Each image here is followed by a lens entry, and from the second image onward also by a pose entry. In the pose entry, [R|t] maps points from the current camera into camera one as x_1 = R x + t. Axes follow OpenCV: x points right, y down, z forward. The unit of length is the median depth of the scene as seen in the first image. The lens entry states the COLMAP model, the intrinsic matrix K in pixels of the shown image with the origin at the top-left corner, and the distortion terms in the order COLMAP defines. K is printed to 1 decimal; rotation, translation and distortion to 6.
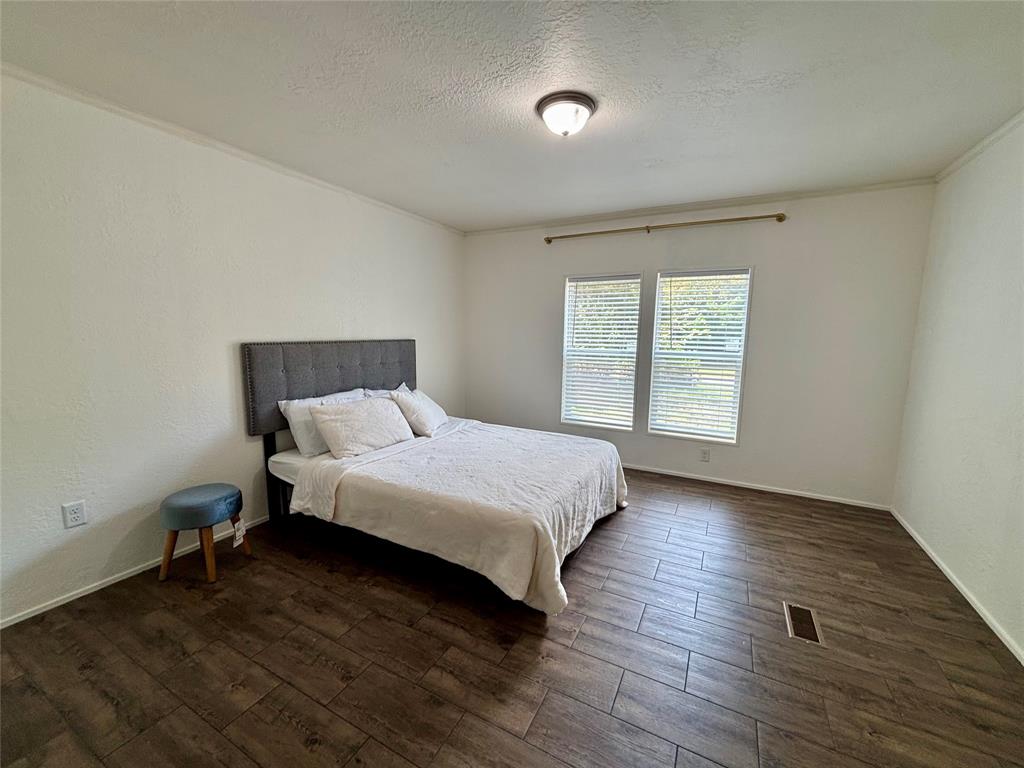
lens RADIAL K [[413.7, 0, 513.2], [0, 413.7, 382.1], [0, 0, 1]] dist [0.000670, -0.000128]
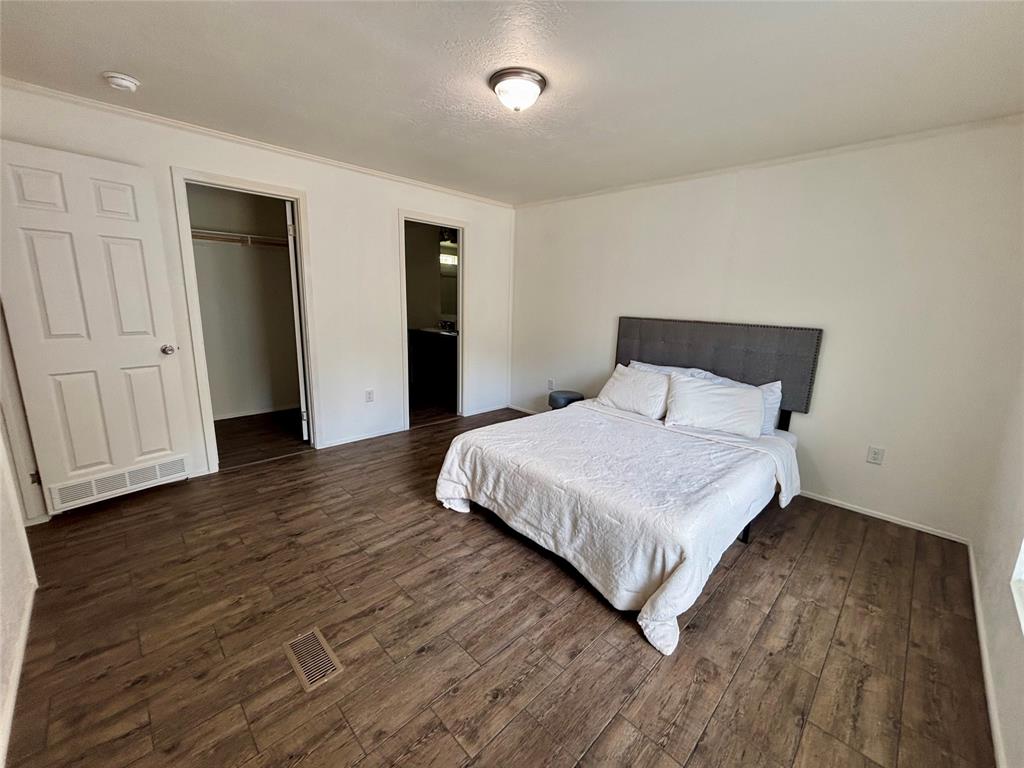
lens RADIAL K [[413.7, 0, 513.2], [0, 413.7, 382.1], [0, 0, 1]] dist [0.000670, -0.000128]
pose [[-0.304505, 0.166680, -0.937814, 1.148636], [-0.155137, 0.962745, 0.221483, -0.170501], [0.939792, 0.212933, -0.267302, 1.350393]]
